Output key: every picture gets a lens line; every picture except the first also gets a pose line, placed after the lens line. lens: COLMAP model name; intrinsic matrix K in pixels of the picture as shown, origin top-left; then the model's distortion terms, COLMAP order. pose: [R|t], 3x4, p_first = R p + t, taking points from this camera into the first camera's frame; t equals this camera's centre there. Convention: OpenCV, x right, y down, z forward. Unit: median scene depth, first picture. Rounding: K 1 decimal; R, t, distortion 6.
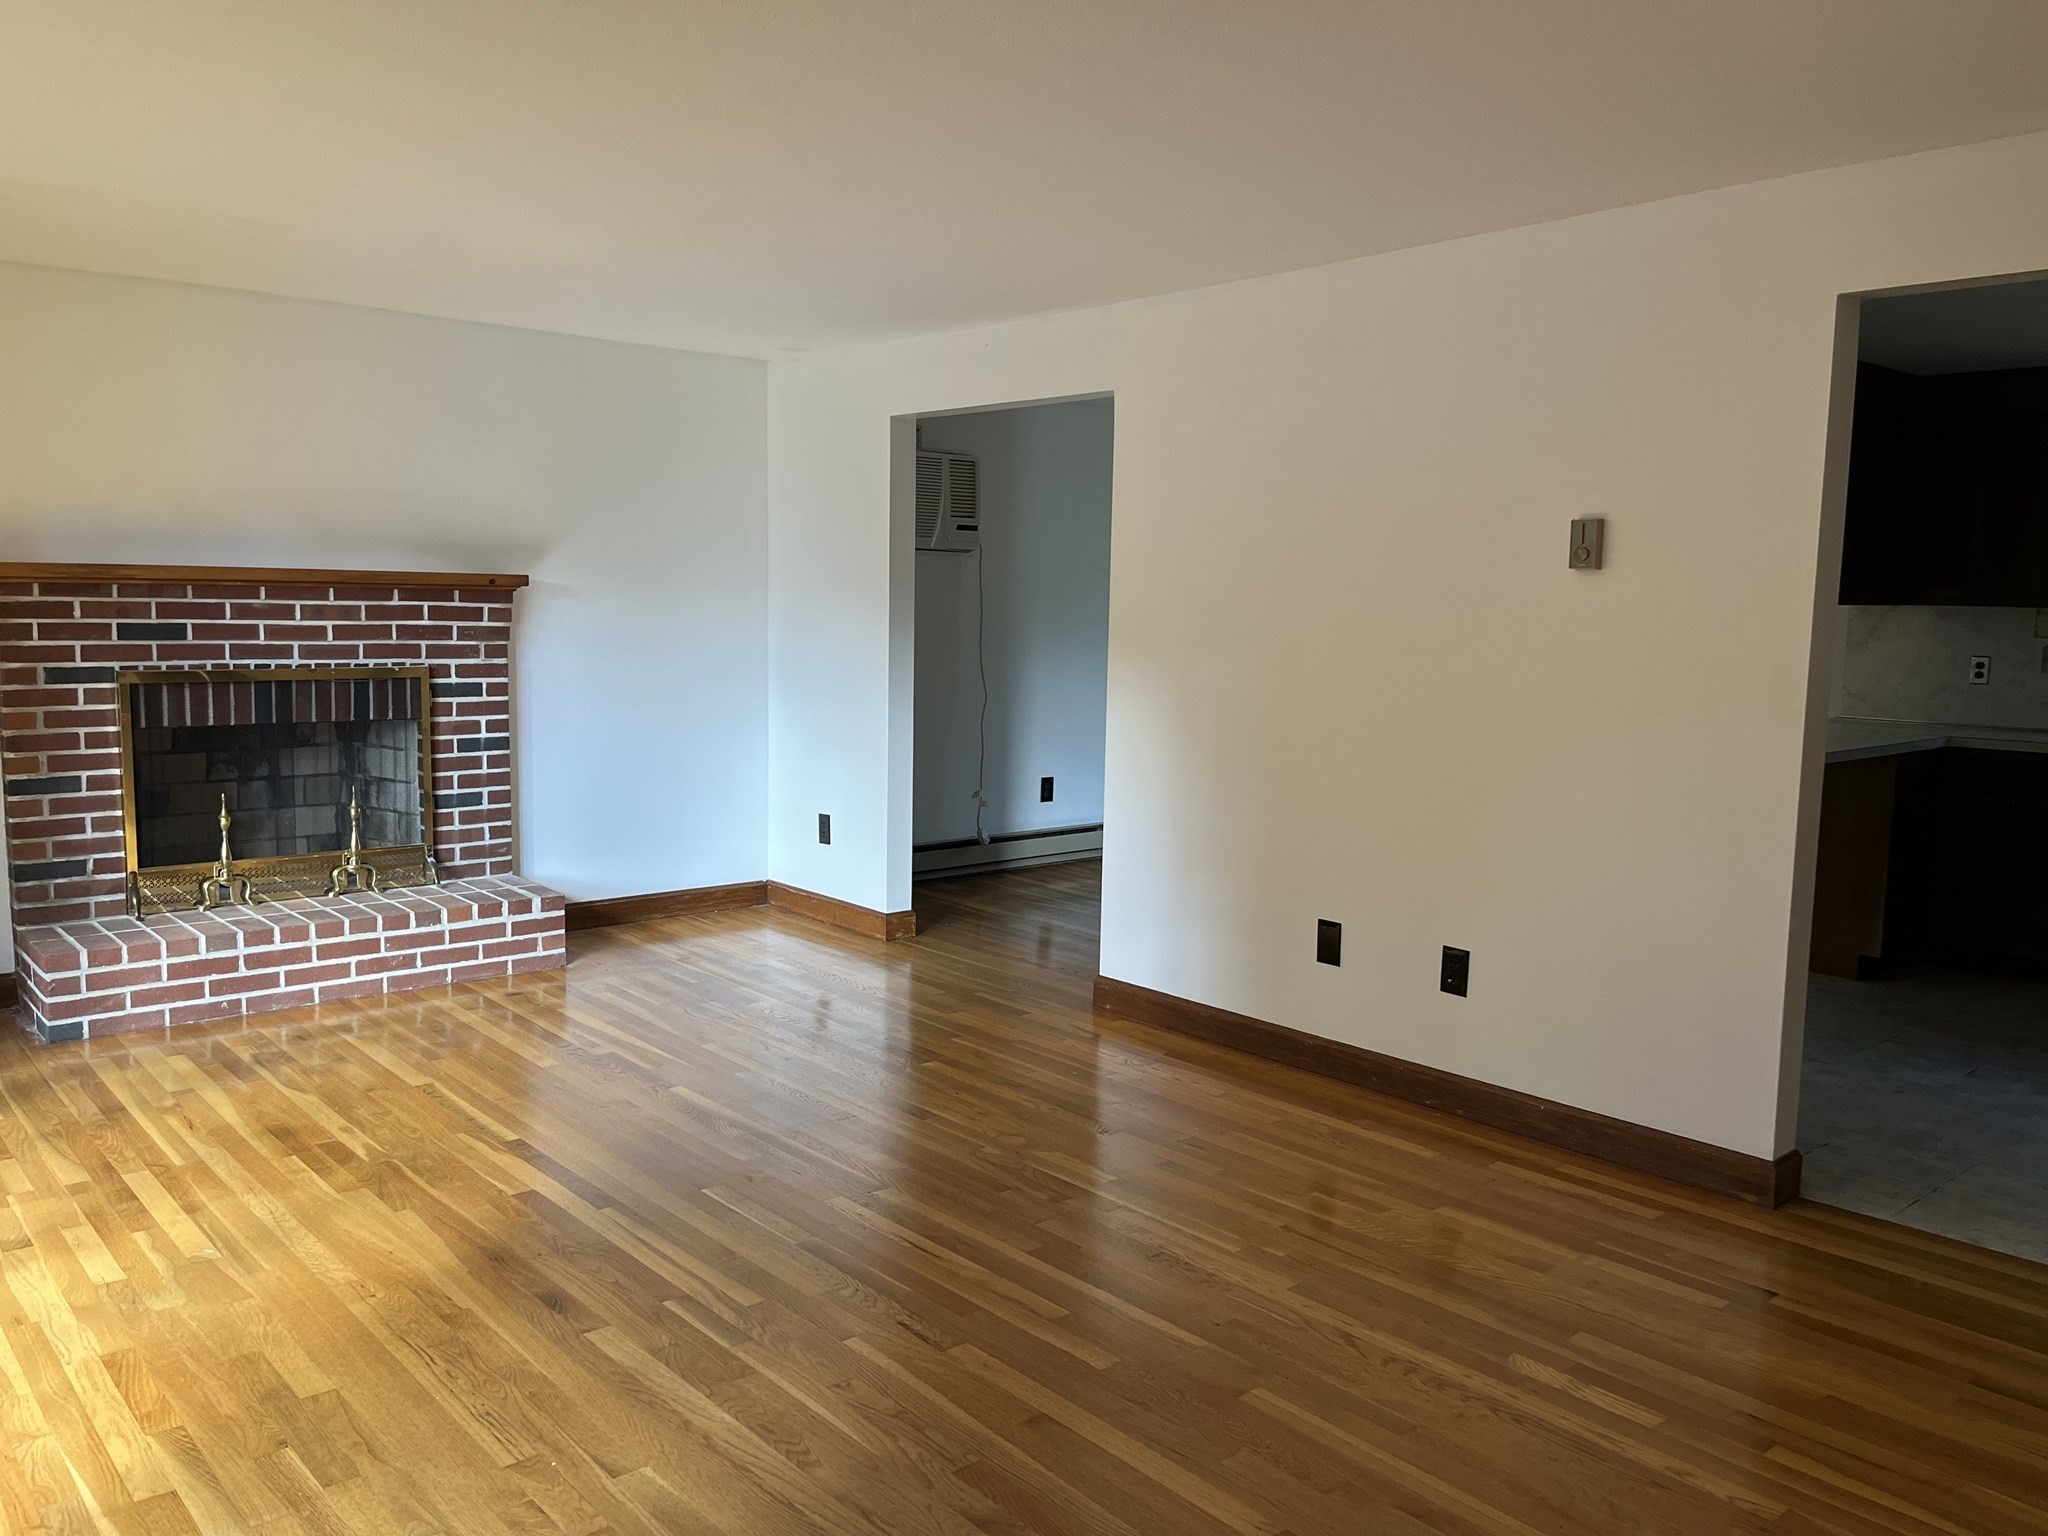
lens RADIAL K [[1563.8, 0, 1015.4], [0, 1563.8, 770.4], [0, 0, 1]] dist [0.064235, -0.072000]
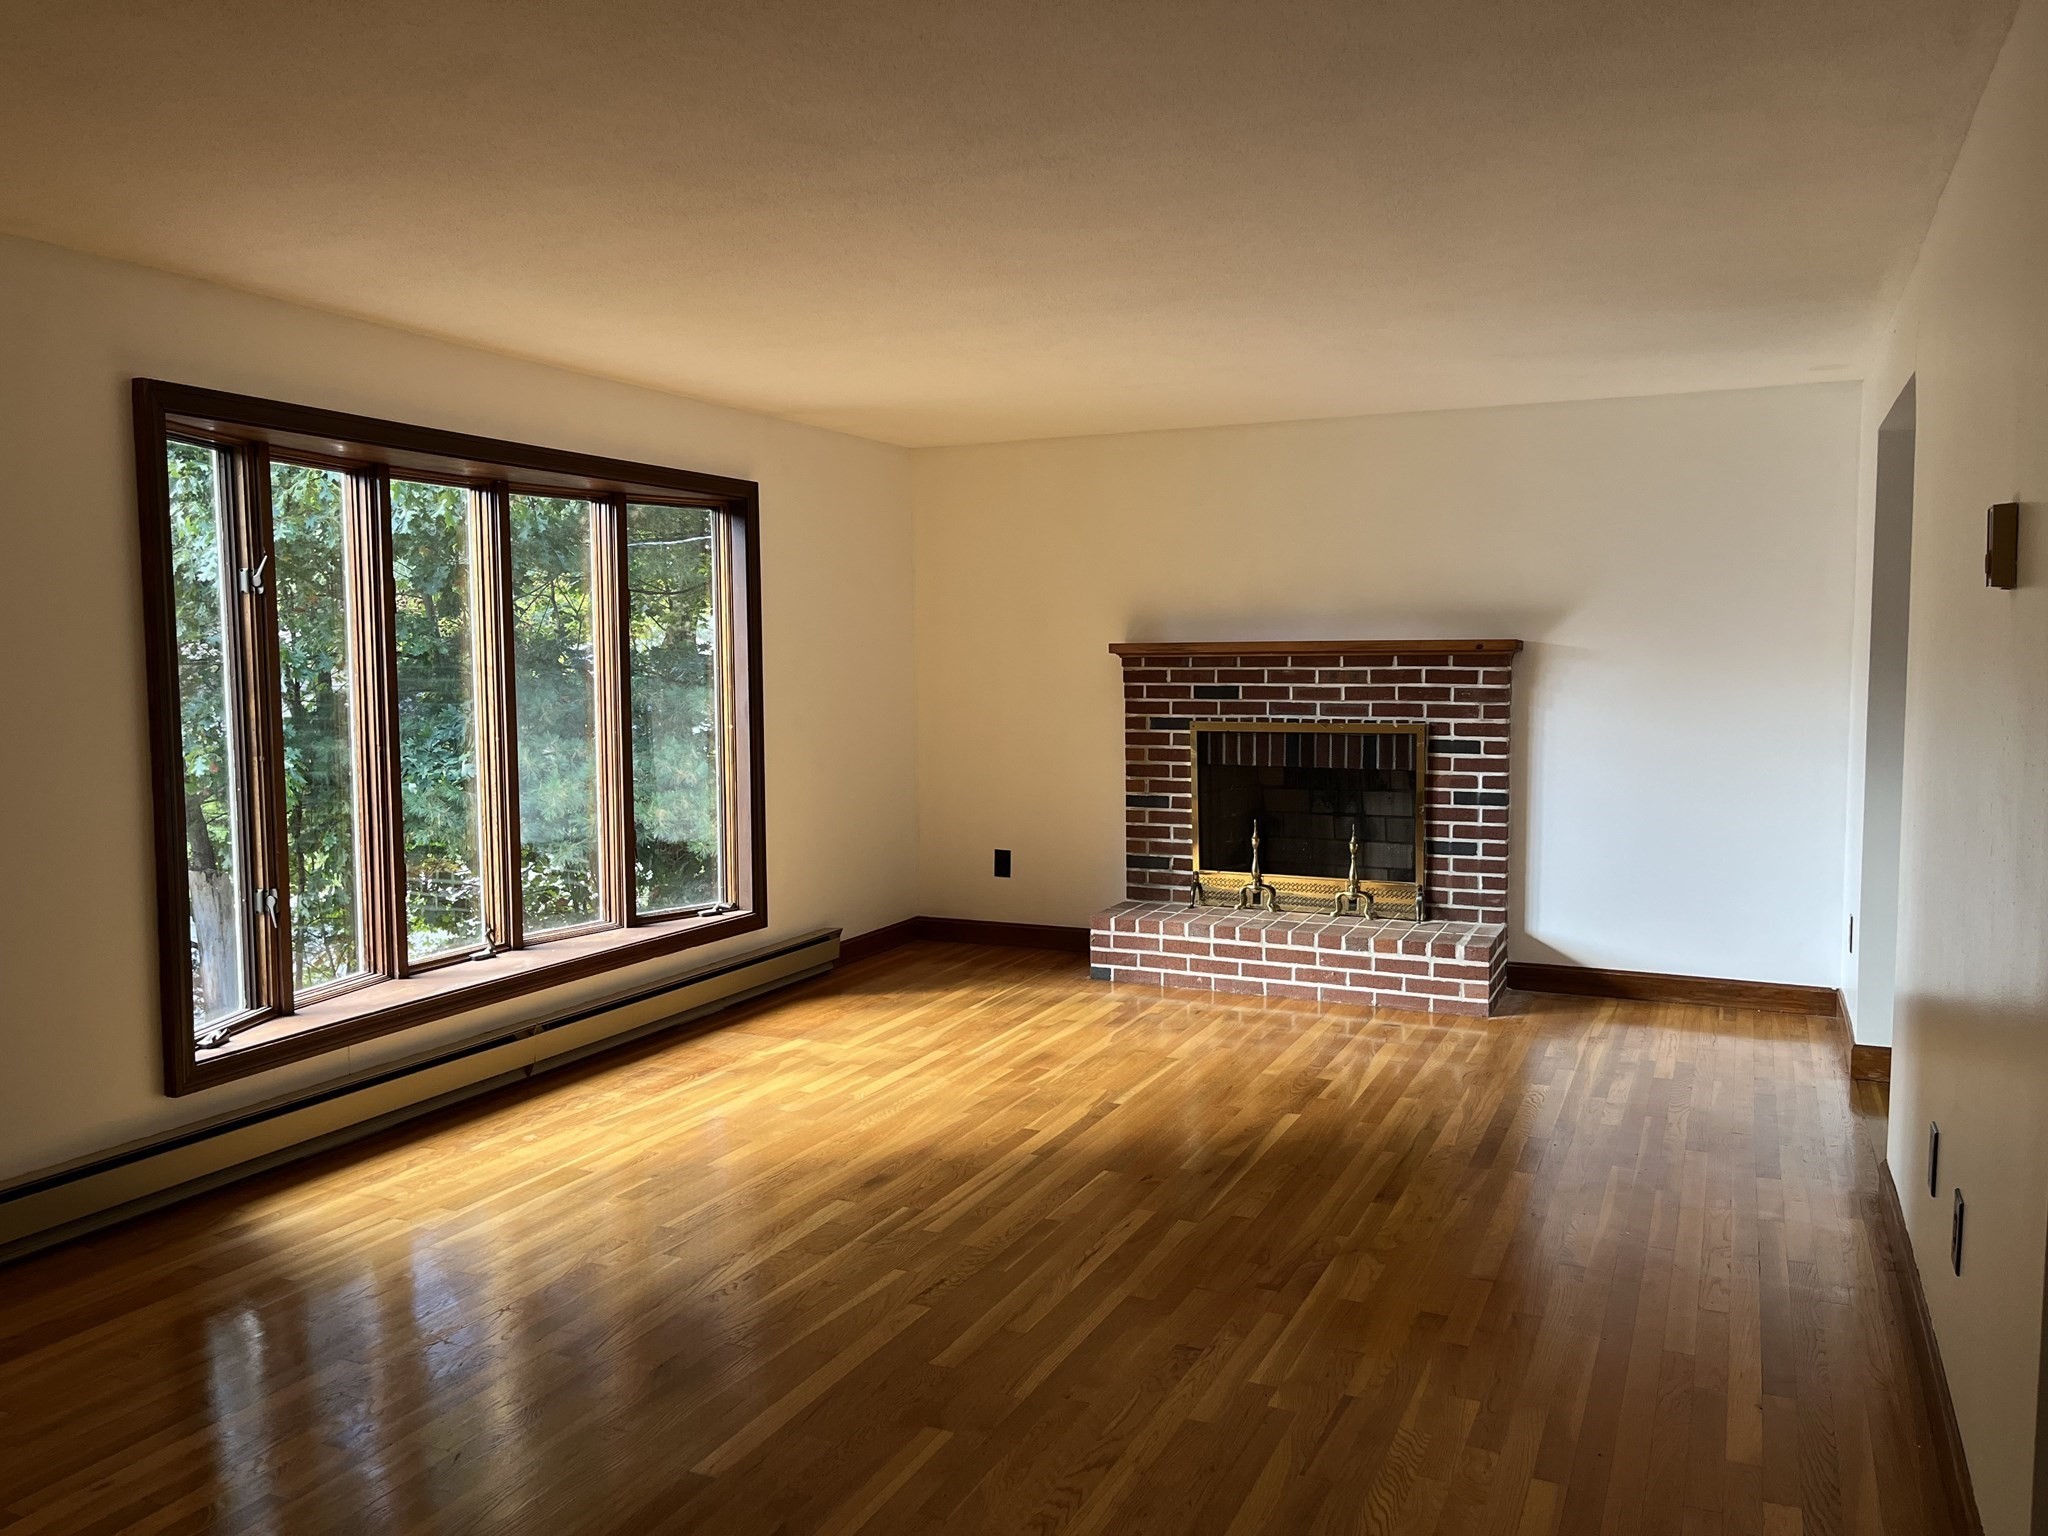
lens RADIAL K [[1563.8, 0, 1018.3], [0, 1563.8, 766.0], [0, 0, 1]] dist [0.064235, -0.072000]
pose [[0.403807, 0.047724, -0.913598, 0.543390], [-0.089002, 0.995951, 0.012688, -0.026000], [0.910504, 0.076189, 0.406420, 0.299311]]
